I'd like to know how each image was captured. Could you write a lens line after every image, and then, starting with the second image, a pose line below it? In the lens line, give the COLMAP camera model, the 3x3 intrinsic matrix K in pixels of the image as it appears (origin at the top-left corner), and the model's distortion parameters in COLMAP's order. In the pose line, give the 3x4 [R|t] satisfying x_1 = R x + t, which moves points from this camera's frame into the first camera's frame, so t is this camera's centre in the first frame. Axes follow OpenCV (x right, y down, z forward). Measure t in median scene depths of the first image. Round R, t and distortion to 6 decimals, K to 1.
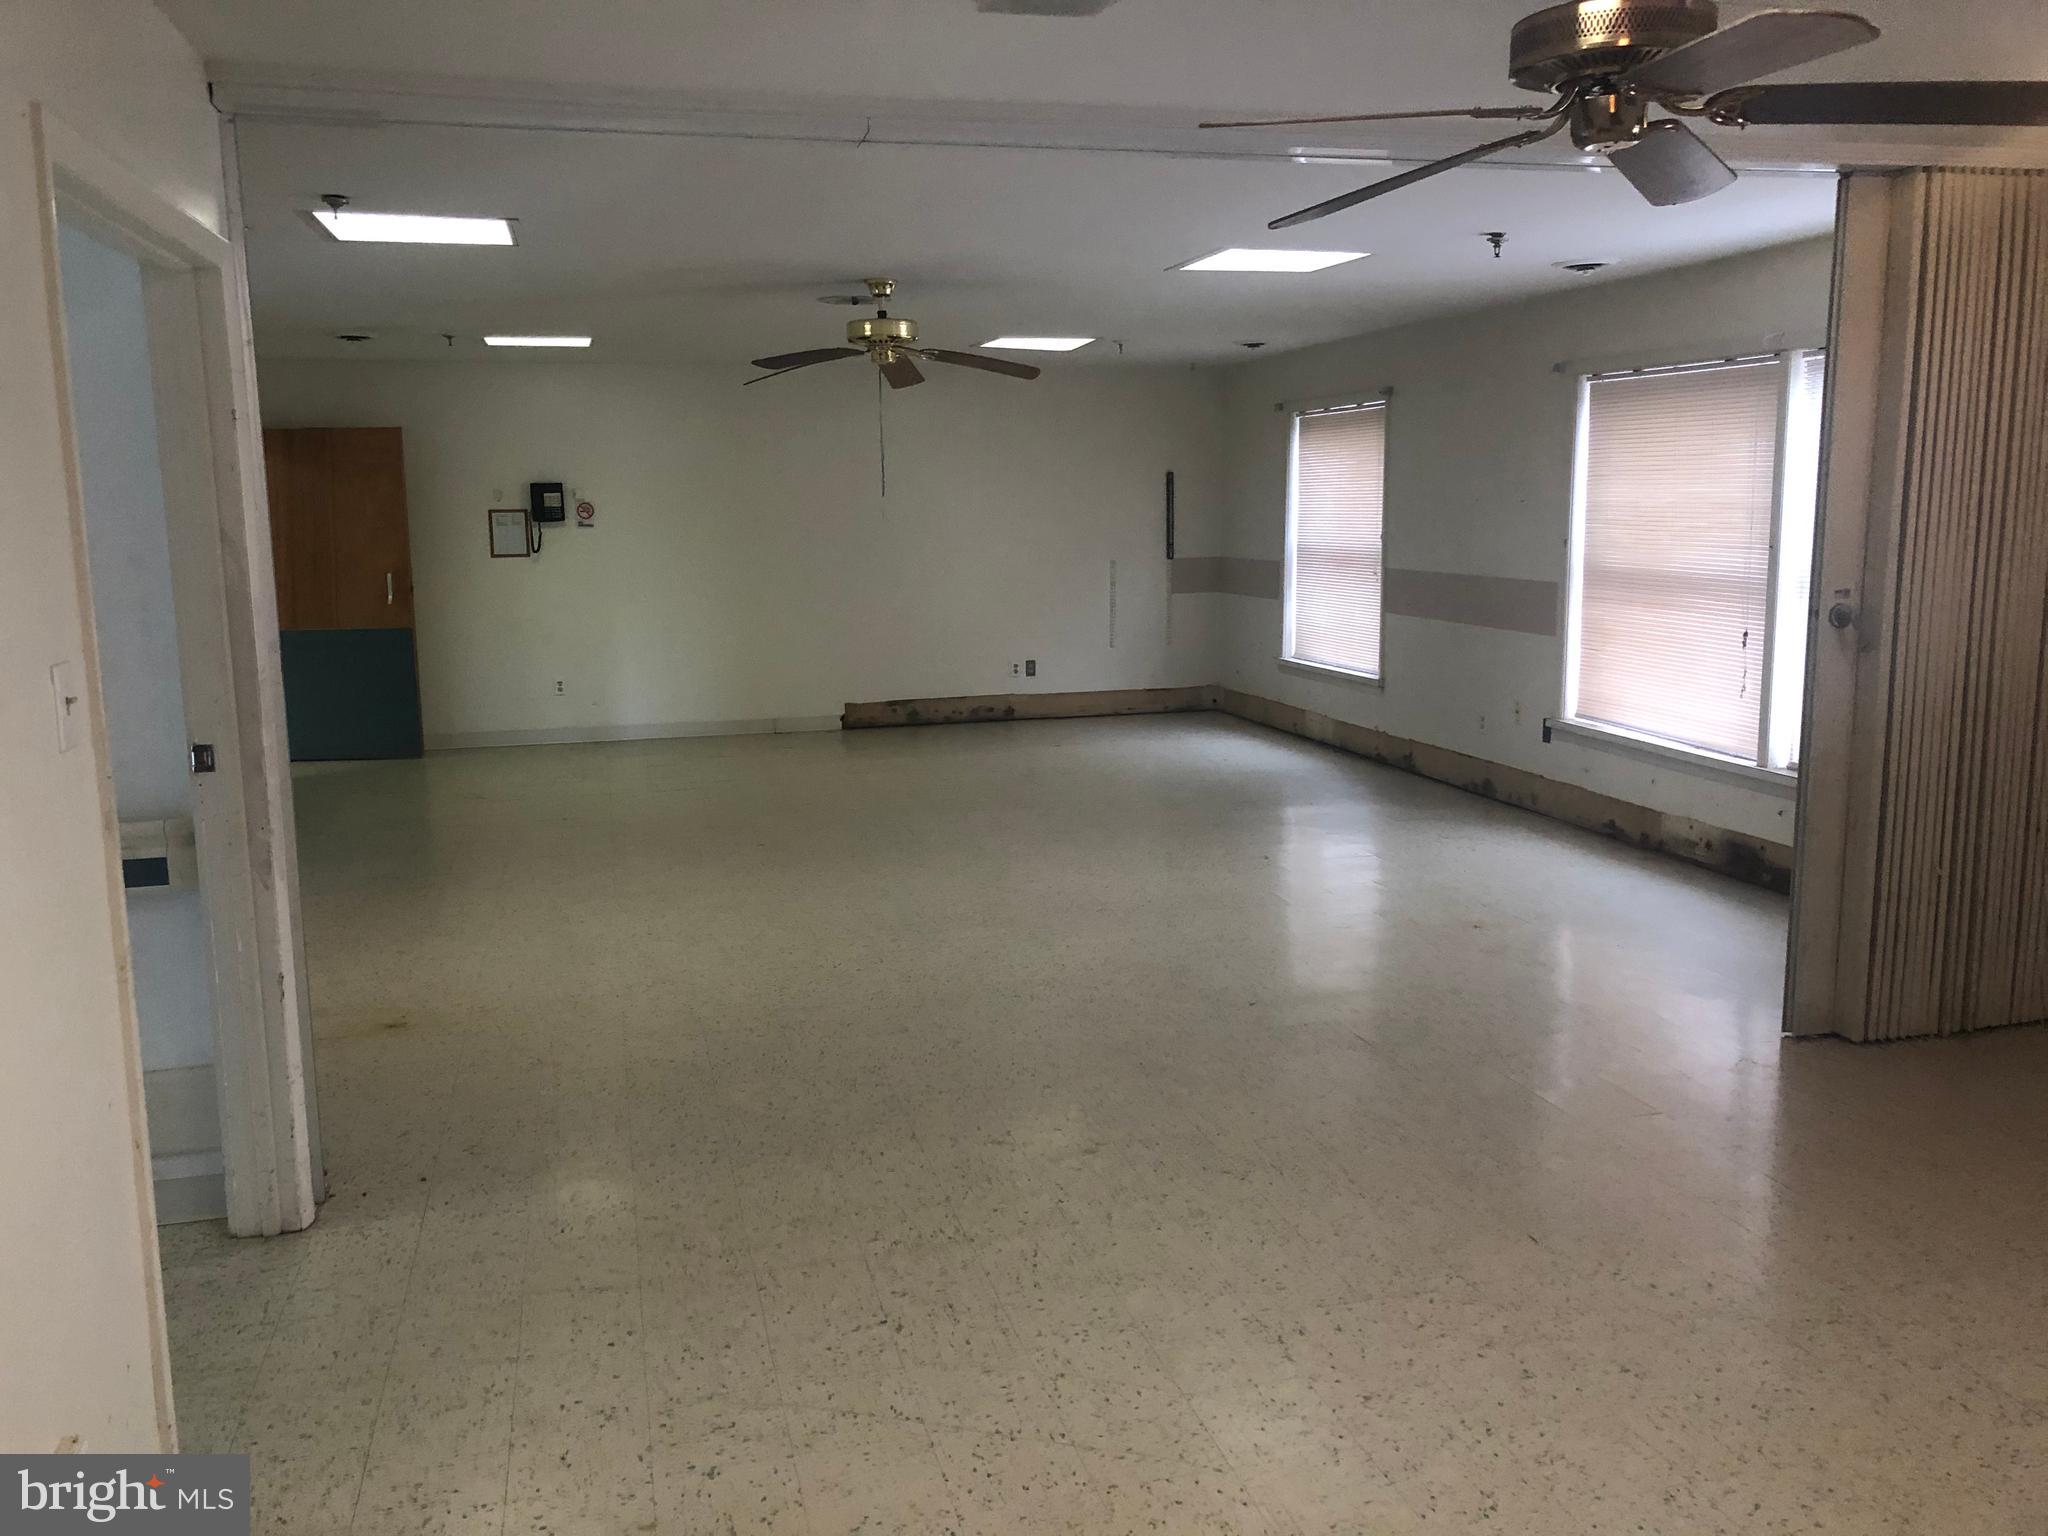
lens RADIAL K [[1656.0, 0, 1024.0], [0, 1656.0, 768.0], [0, 0, 1]] dist [0.066702, -0.055628]
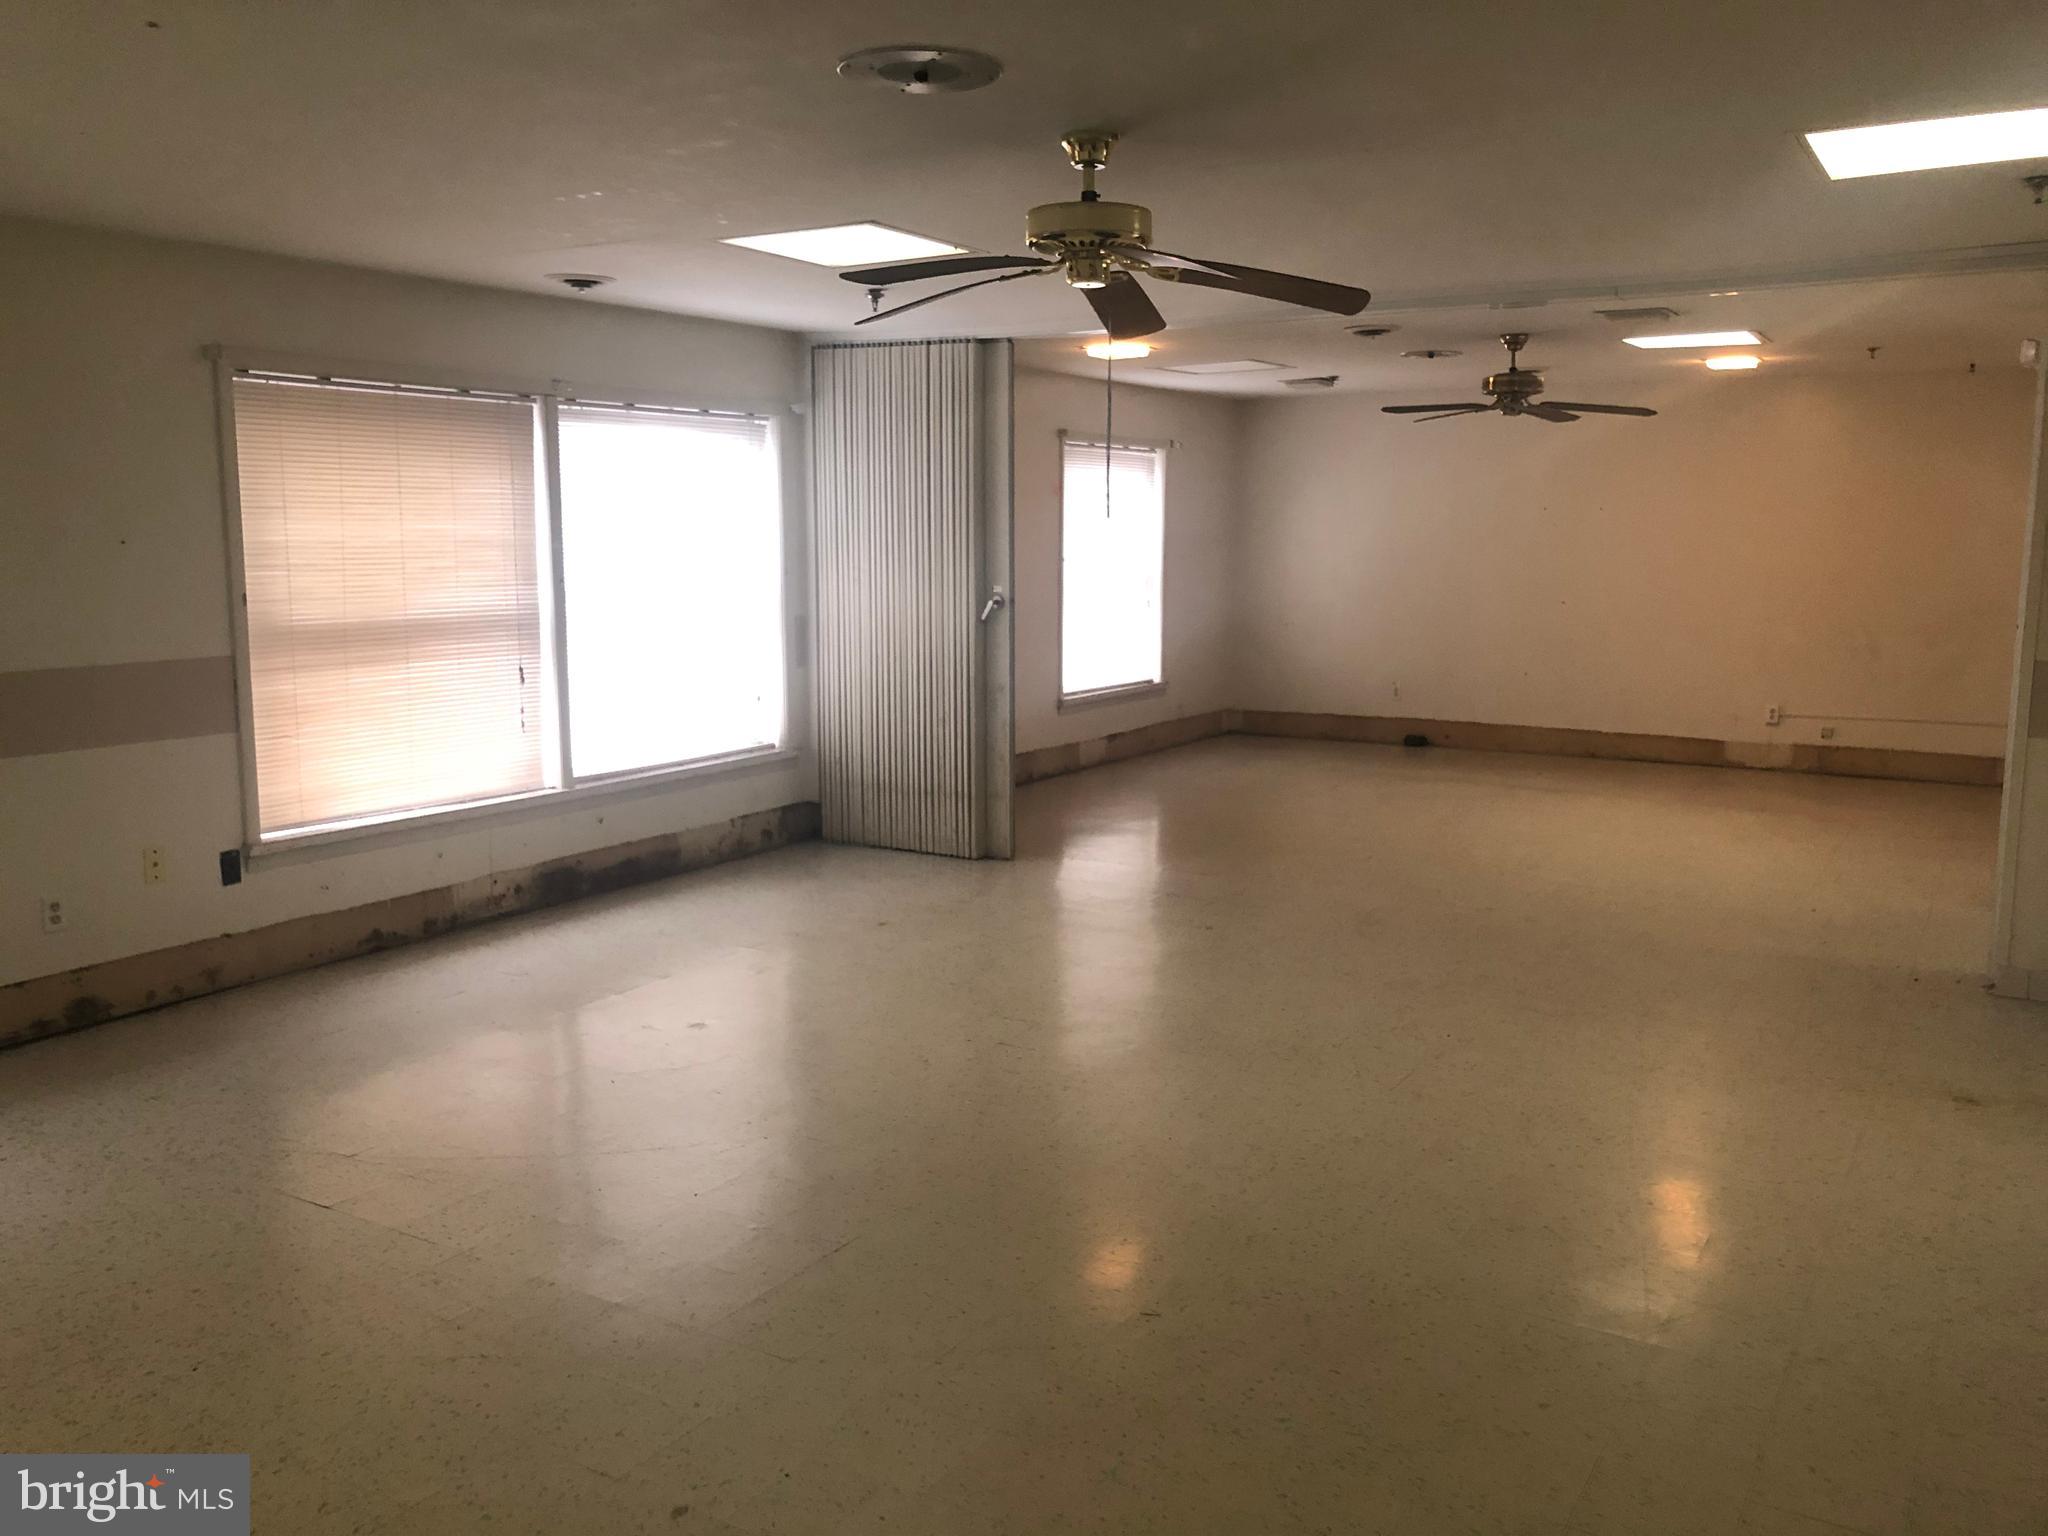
lens RADIAL K [[1656.0, 0, 1024.0], [0, 1656.0, 768.0], [0, 0, 1]] dist [0.066702, -0.055628]
pose [[-0.688654, -0.104069, 0.717583, -0.464174], [0.120914, 0.959307, 0.255165, -0.224449], [-0.714937, 0.262486, -0.648048, 1.340525]]
